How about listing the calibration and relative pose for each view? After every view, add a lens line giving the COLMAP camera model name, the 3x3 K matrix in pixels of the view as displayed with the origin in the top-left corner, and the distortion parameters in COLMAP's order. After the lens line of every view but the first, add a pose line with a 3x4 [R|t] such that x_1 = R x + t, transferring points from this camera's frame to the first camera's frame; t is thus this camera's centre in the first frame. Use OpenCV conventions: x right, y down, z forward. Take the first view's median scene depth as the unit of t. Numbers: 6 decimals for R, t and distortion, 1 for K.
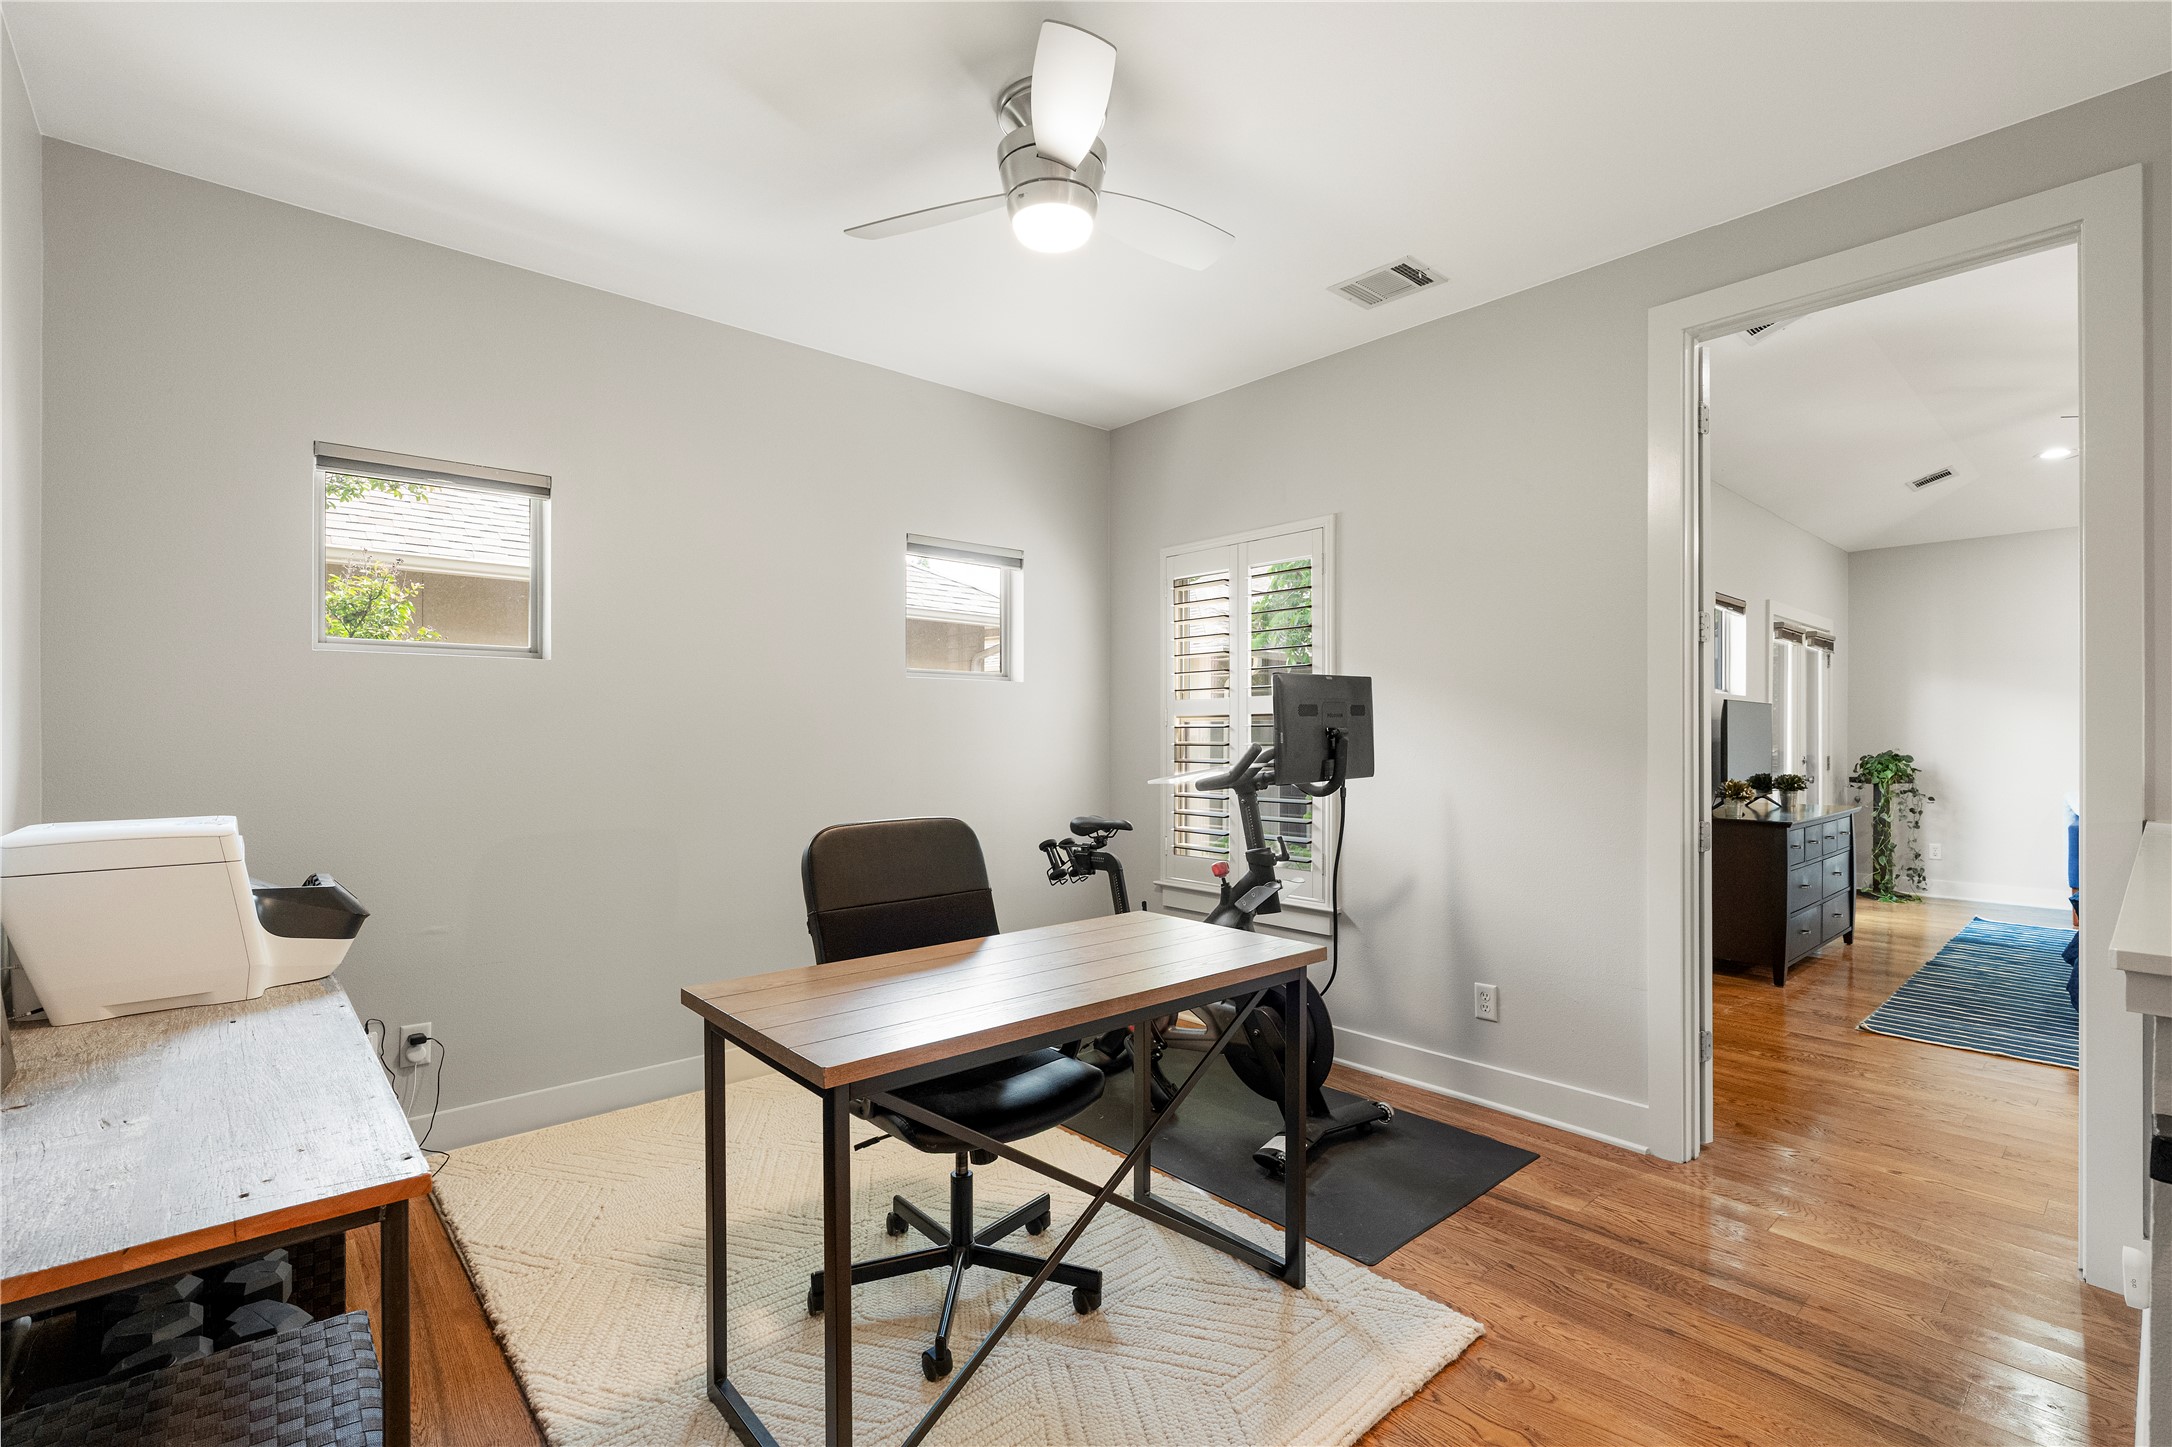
lens RADIAL K [[979.2, 0, 1086.0], [0, 979.2, 723.5], [0, 0, 1]] dist [-0.002799, -0.000127]
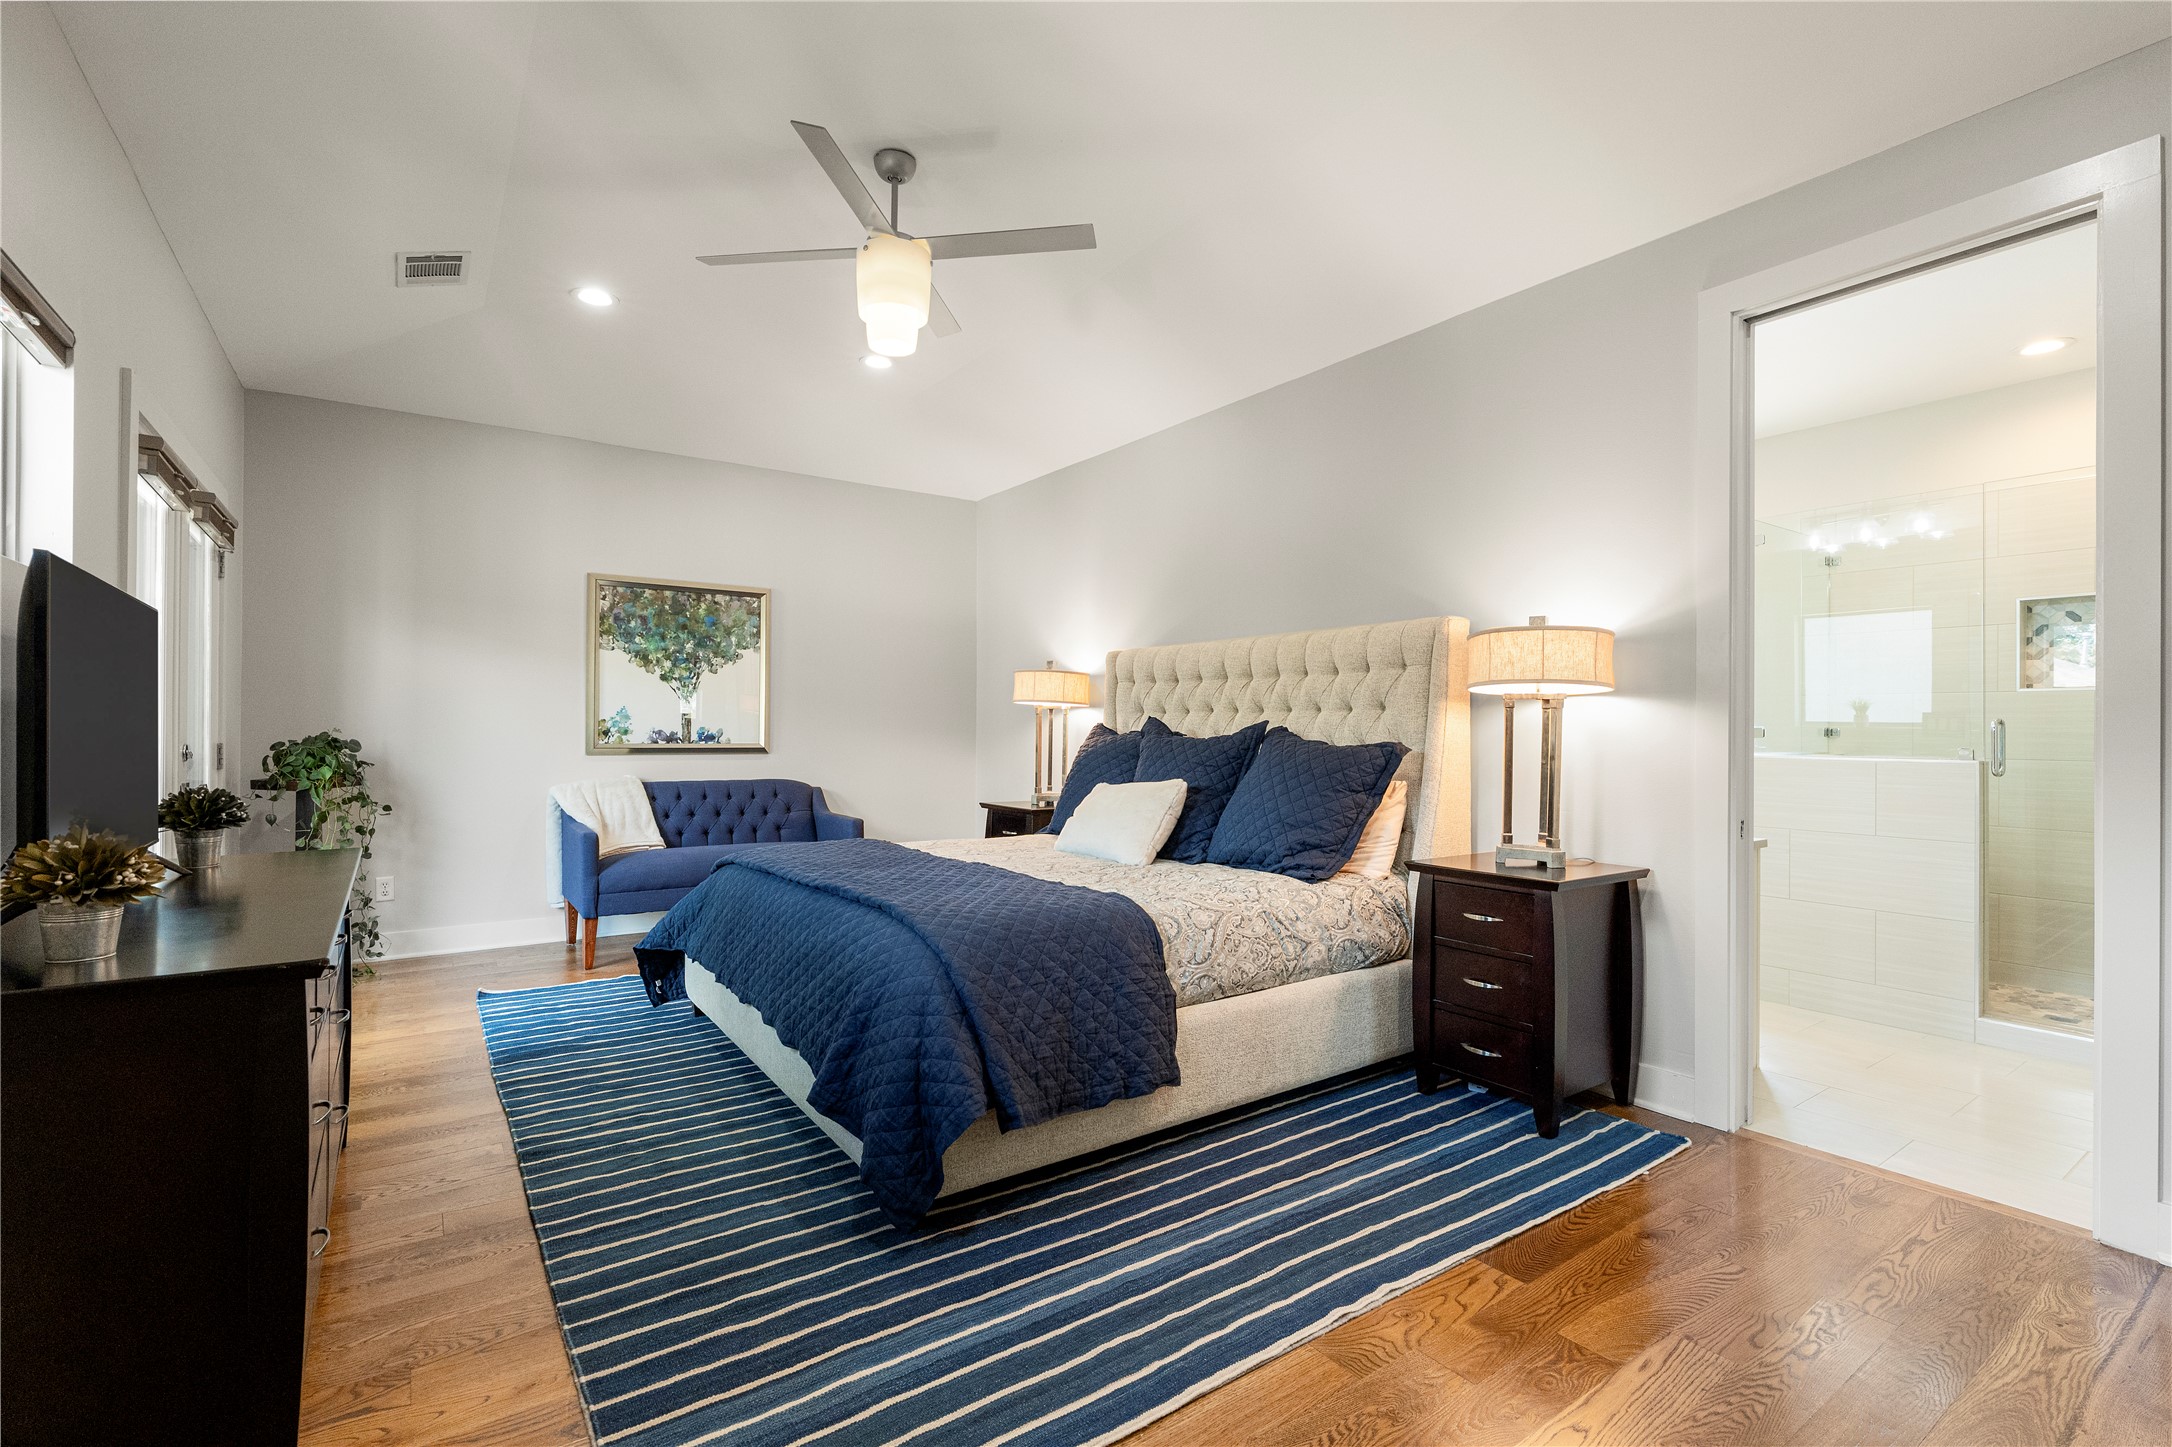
lens RADIAL K [[979.2, 0, 1086.0], [0, 979.2, 723.5], [0, 0, 1]] dist [-0.002799, -0.000127]
pose [[0.121242, -0.002246, 0.992620, 0.291214], [-0.010074, 0.999943, 0.003493, 0.015592], [-0.992572, -0.010423, 0.121213, 0.472466]]
